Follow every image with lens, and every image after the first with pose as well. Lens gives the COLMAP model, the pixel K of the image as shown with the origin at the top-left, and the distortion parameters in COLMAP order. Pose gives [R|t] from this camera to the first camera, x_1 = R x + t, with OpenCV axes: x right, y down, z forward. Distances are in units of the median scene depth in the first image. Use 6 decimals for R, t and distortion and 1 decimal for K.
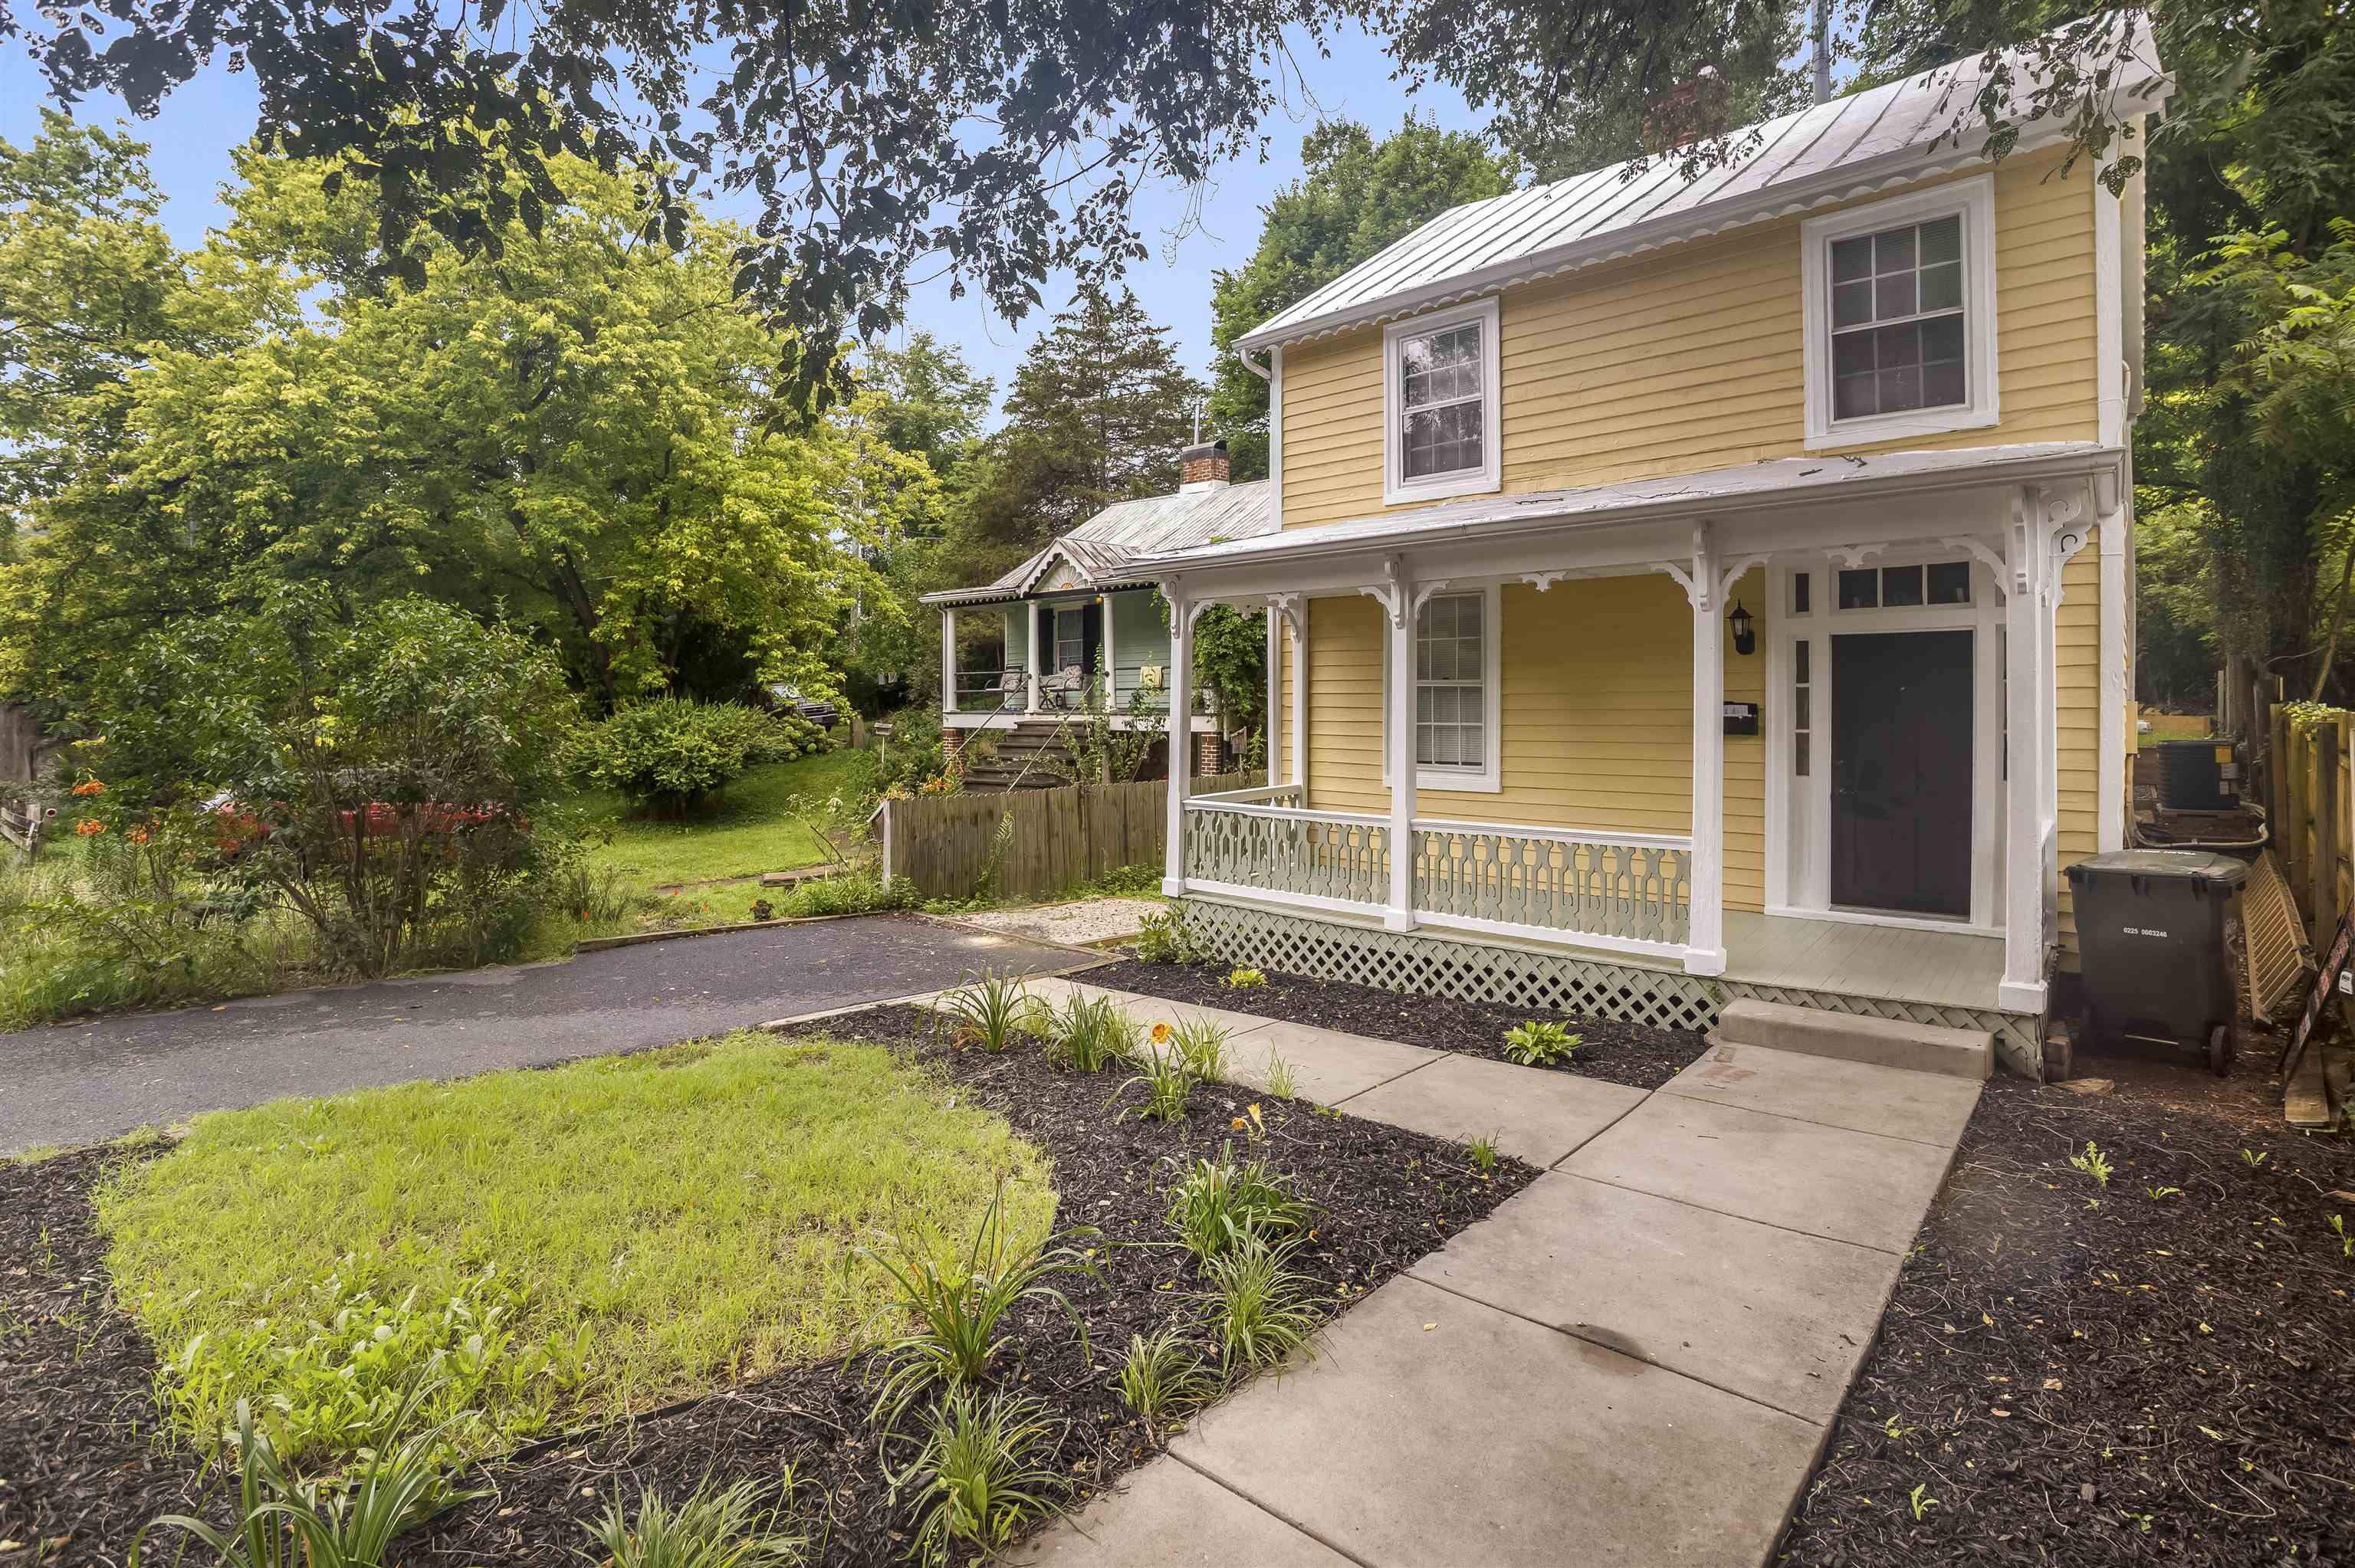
lens RADIAL K [[1087.8, 0, 1229.6], [0, 1087.8, 680.0], [0, 0, 1]] dist [-0.049546, 0.022891]
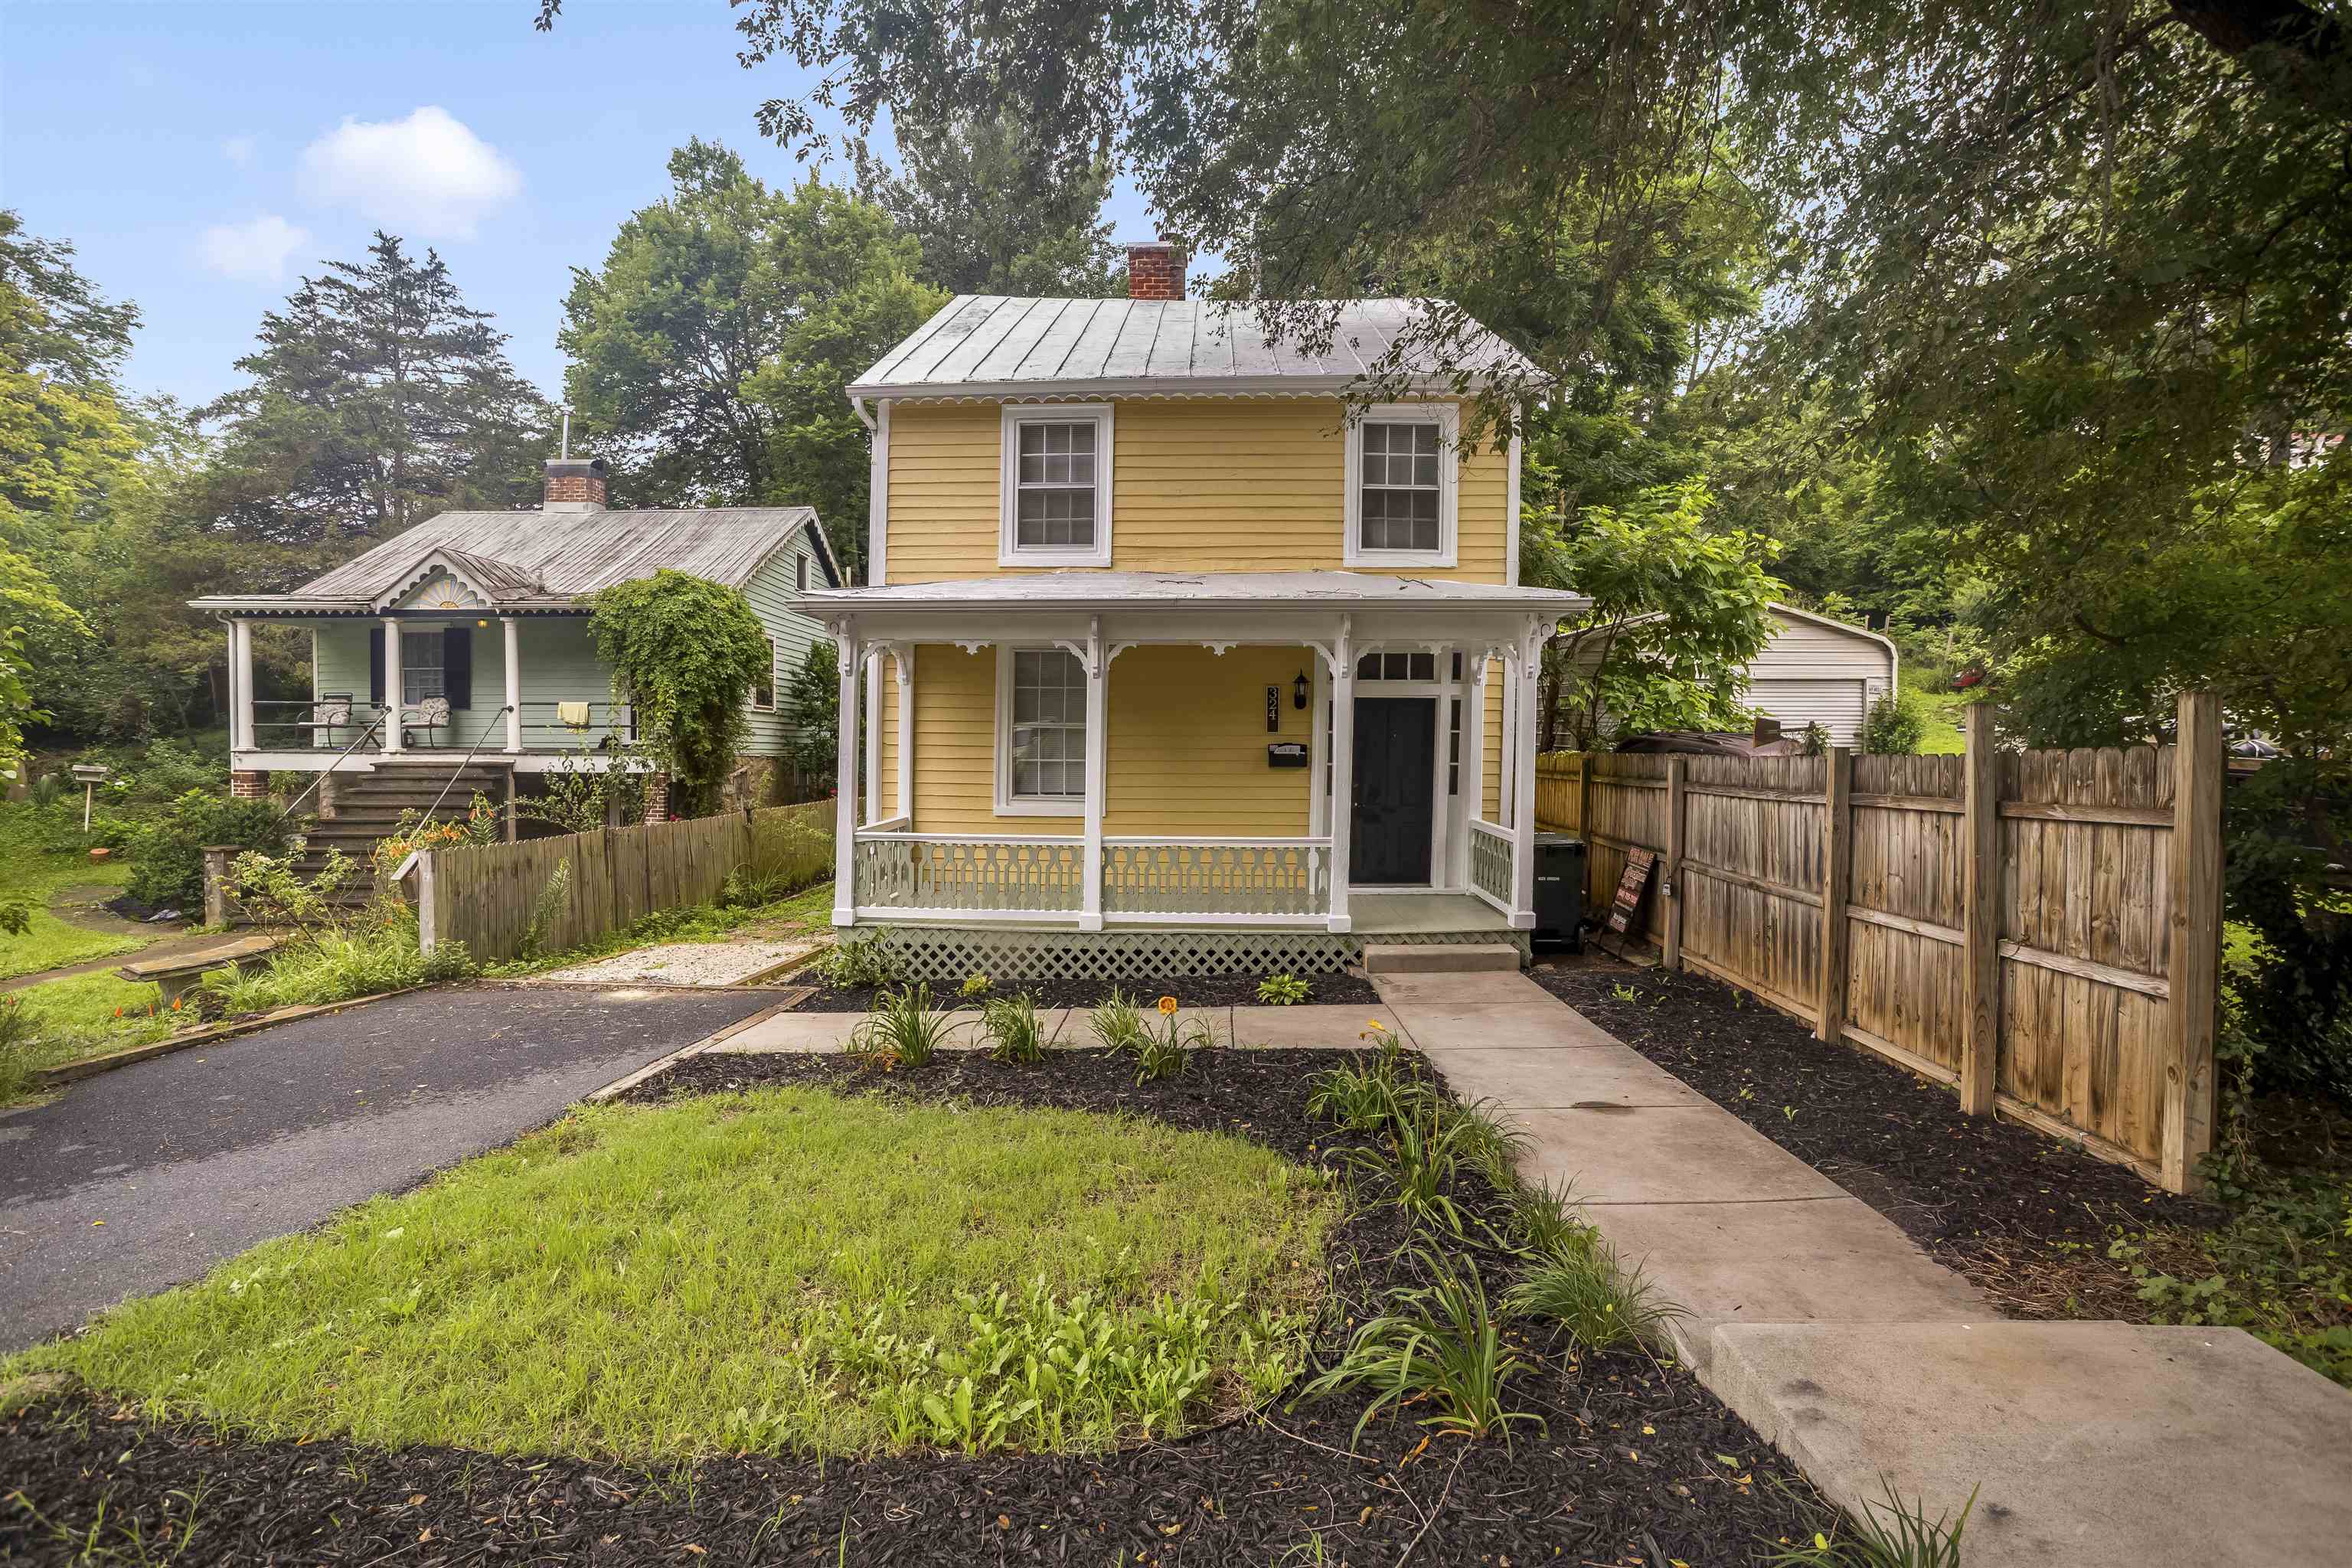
lens RADIAL K [[1019.4, 0, 1178.7], [0, 1019.4, 764.1], [0, 0, 1]] dist [-0.047700, 0.021389]
pose [[0.793633, -0.001309, 0.608396, -0.451089], [-0.020048, 0.999398, 0.028301, 0.013553], [-0.608067, -0.034658, 0.793129, 0.053725]]
